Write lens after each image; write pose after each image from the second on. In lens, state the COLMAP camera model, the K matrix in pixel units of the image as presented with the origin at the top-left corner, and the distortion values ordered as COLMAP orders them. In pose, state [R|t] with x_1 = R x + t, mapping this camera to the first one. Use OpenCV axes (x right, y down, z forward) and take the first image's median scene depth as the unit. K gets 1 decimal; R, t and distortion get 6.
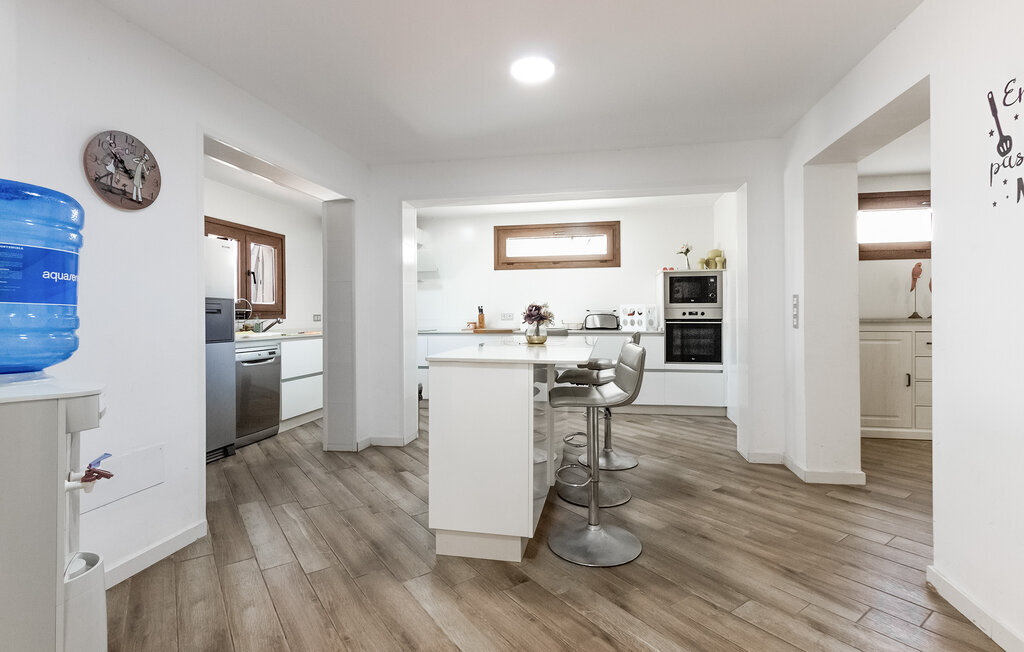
lens RADIAL K [[488.4, 0, 506.6], [0, 488.4, 318.0], [0, 0, 1]] dist [0.017044, 0.000301]
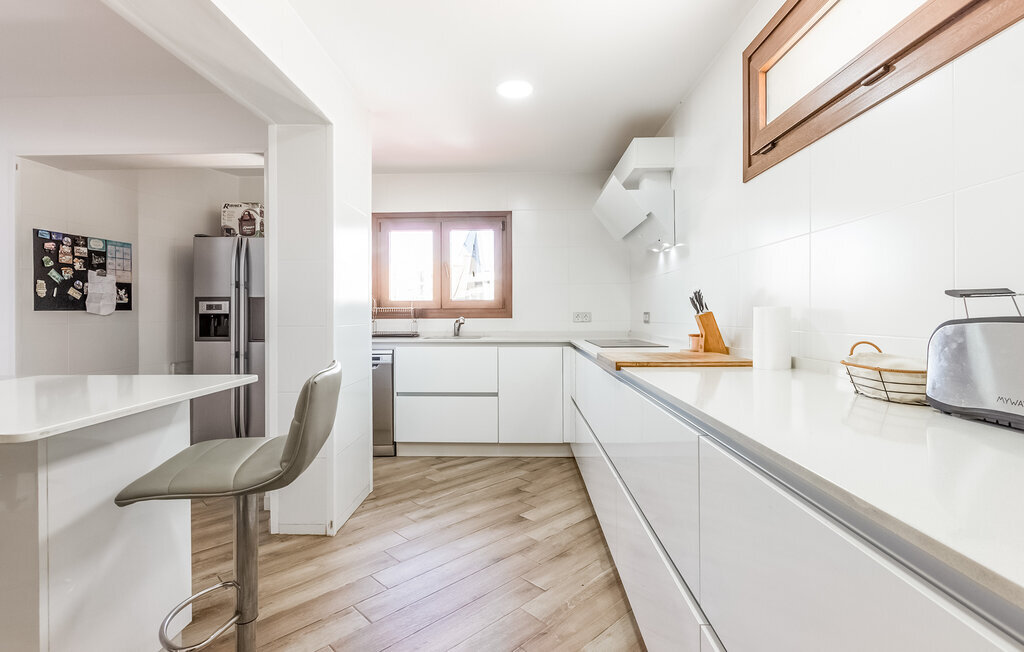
lens RADIAL K [[488.4, 0, 509.3], [0, 488.4, 319.0], [0, 0, 1]] dist [0.017044, 0.000301]
pose [[0.161858, 0.015460, -0.986693, 0.806843], [-0.003924, 0.999879, 0.015023, -0.022255], [0.986806, 0.001440, 0.161899, 2.229769]]
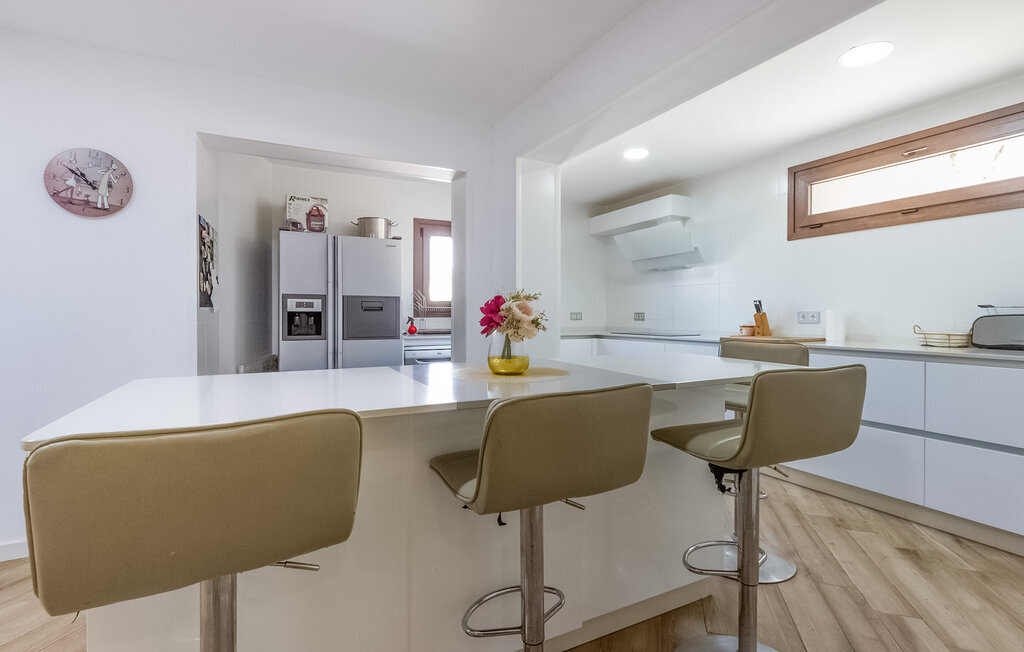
lens RADIAL K [[488.4, 0, 512.0], [0, 488.4, 324.2], [0, 0, 1]] dist [0.017044, 0.000301]
pose [[0.625814, 0.022369, -0.779652, 0.675488], [-0.009530, 0.999733, 0.021034, -0.009876], [0.779914, -0.005733, 0.625860, 0.994963]]
